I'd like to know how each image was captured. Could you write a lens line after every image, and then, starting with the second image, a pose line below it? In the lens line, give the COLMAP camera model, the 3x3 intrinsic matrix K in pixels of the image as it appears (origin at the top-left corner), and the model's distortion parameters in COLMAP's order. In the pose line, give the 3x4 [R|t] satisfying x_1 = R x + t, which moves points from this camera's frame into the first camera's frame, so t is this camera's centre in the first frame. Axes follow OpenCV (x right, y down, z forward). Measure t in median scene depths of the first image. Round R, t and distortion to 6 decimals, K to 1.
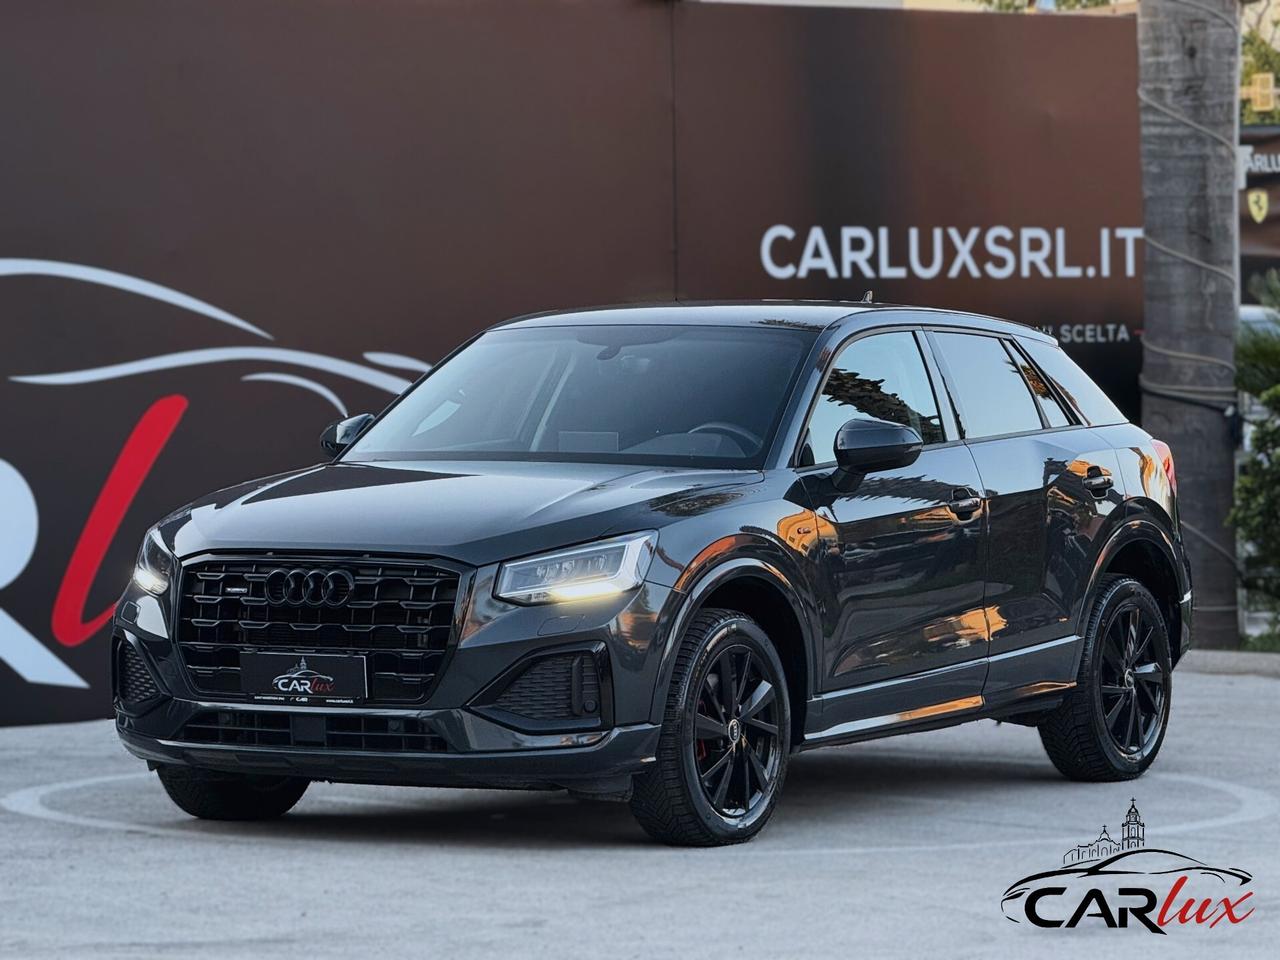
lens RADIAL K [[4828.3, 0, 634.8], [0, 4828.3, 480.7], [0, 0, 1]] dist [0.113760, 0.000000]
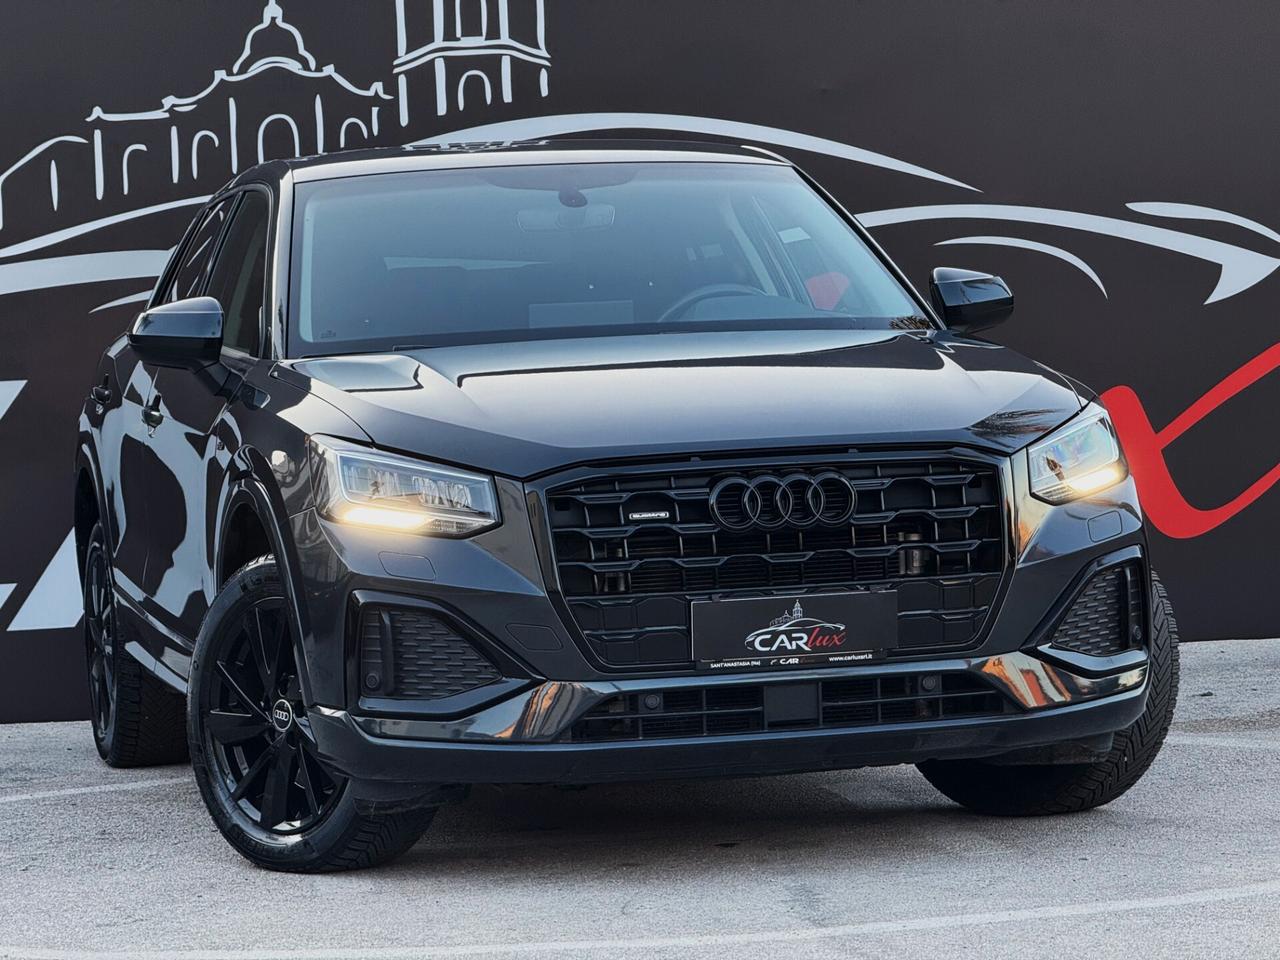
lens RADIAL K [[4828.3, 0, 548.7], [0, 4828.3, 413.2], [0, 0, 1]] dist [0.113760, 0.000000]
pose [[0.725050, -0.046702, 0.687111, -0.574915], [0.062631, 0.998035, 0.001746, 0.005928], [-0.685842, 0.041768, 0.726551, 0.513006]]
